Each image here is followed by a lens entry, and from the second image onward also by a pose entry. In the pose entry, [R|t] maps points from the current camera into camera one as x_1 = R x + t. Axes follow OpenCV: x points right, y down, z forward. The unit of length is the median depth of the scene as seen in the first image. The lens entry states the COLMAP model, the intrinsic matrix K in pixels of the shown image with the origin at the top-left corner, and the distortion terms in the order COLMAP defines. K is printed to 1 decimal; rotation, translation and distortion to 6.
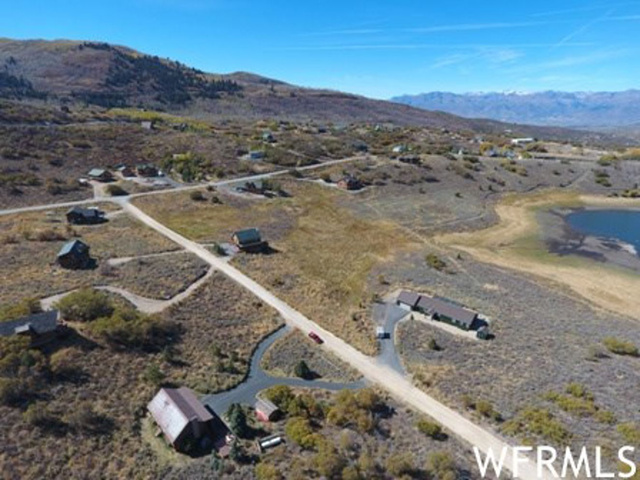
lens RADIAL K [[373.6, 0, 320.3], [0, 373.6, 238.2], [0, 0, 1]] dist [-0.003433, -0.000985]
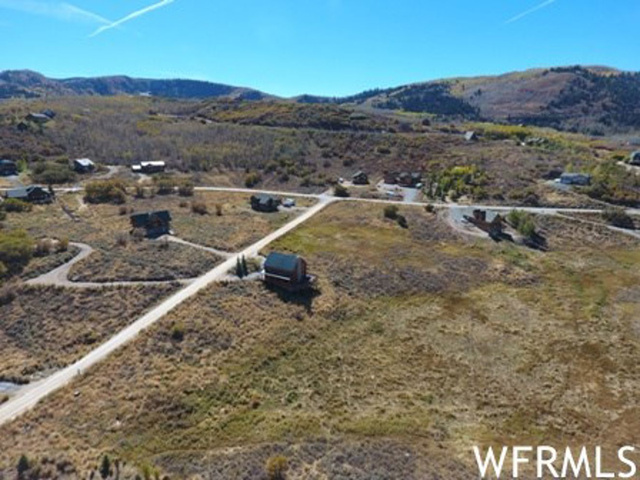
lens RADIAL K [[373.6, 0, 320.3], [0, 373.6, 238.2], [0, 0, 1]] dist [-0.003433, -0.000985]
pose [[0.432153, 0.232613, -0.871283, 0.277577], [-0.299716, 0.948287, 0.104514, -0.094979], [0.850538, 0.215971, 0.479523, 0.501310]]
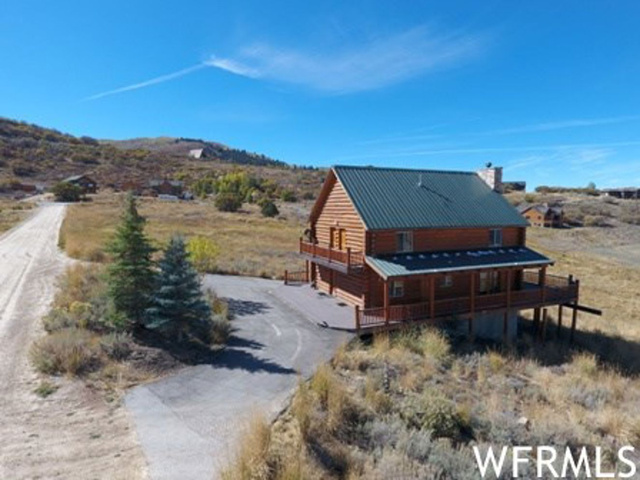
lens RADIAL K [[373.6, 0, 320.3], [0, 373.6, 238.2], [0, 0, 1]] dist [-0.003433, -0.000985]
pose [[0.980931, 0.004396, -0.194309, -0.140980], [-0.054763, 0.965490, -0.254616, 0.025108], [0.186484, 0.260402, 0.947320, 0.603400]]
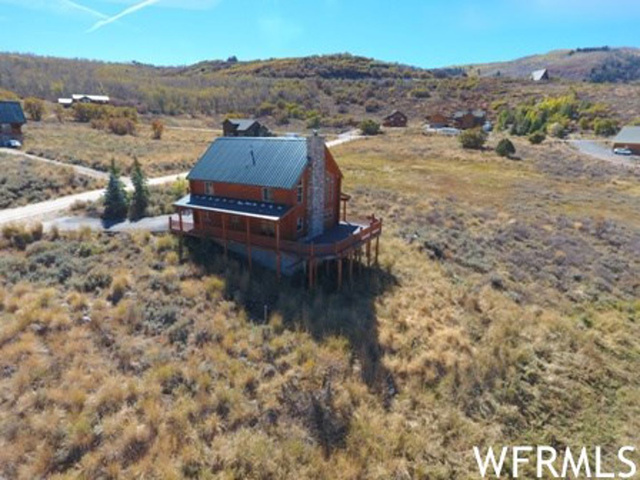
lens RADIAL K [[373.6, 0, 320.3], [0, 373.6, 238.2], [0, 0, 1]] dist [-0.003433, -0.000985]
pose [[0.424976, 0.241601, -0.872367, -0.010404], [-0.307498, 0.944946, 0.111902, -0.003570], [0.851375, 0.220696, 0.475871, 0.652241]]
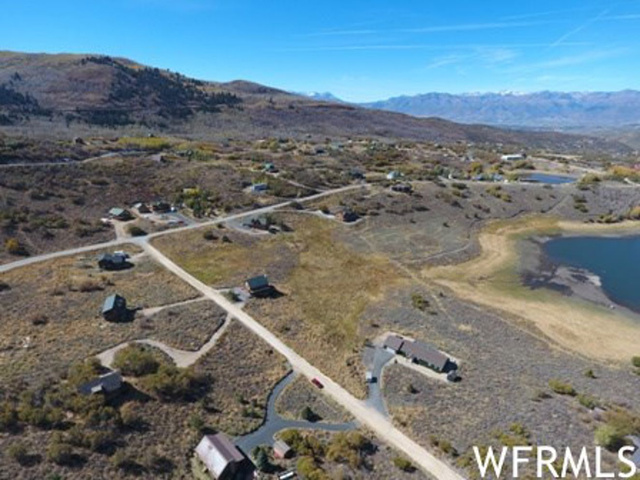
lens RADIAL K [[373.6, 0, 320.3], [0, 373.6, 238.2], [0, 0, 1]] dist [-0.003433, -0.000985]
pose [[0.999967, -0.006765, 0.004529, -0.002171], [0.006772, 0.999976, -0.001648, -0.096019], [-0.004517, 0.001679, 0.999988, -0.111471]]
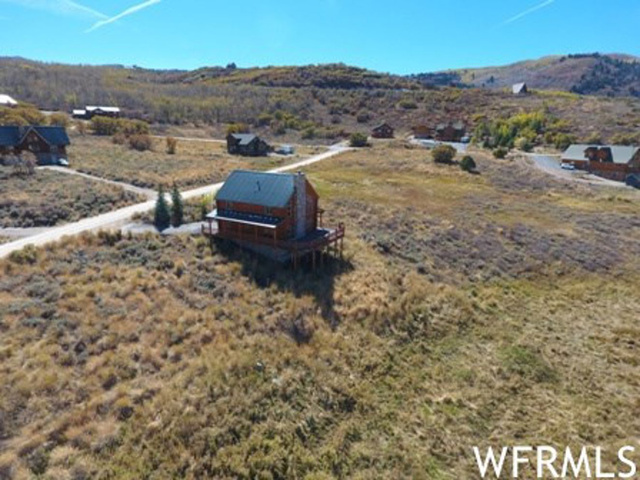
lens RADIAL K [[373.6, 0, 320.3], [0, 373.6, 238.2], [0, 0, 1]] dist [-0.003433, -0.000985]
pose [[0.431134, 0.240237, -0.869718, 0.048164], [-0.311344, 0.944310, 0.106503, -0.012700], [0.846870, 0.224864, 0.481921, 0.628103]]
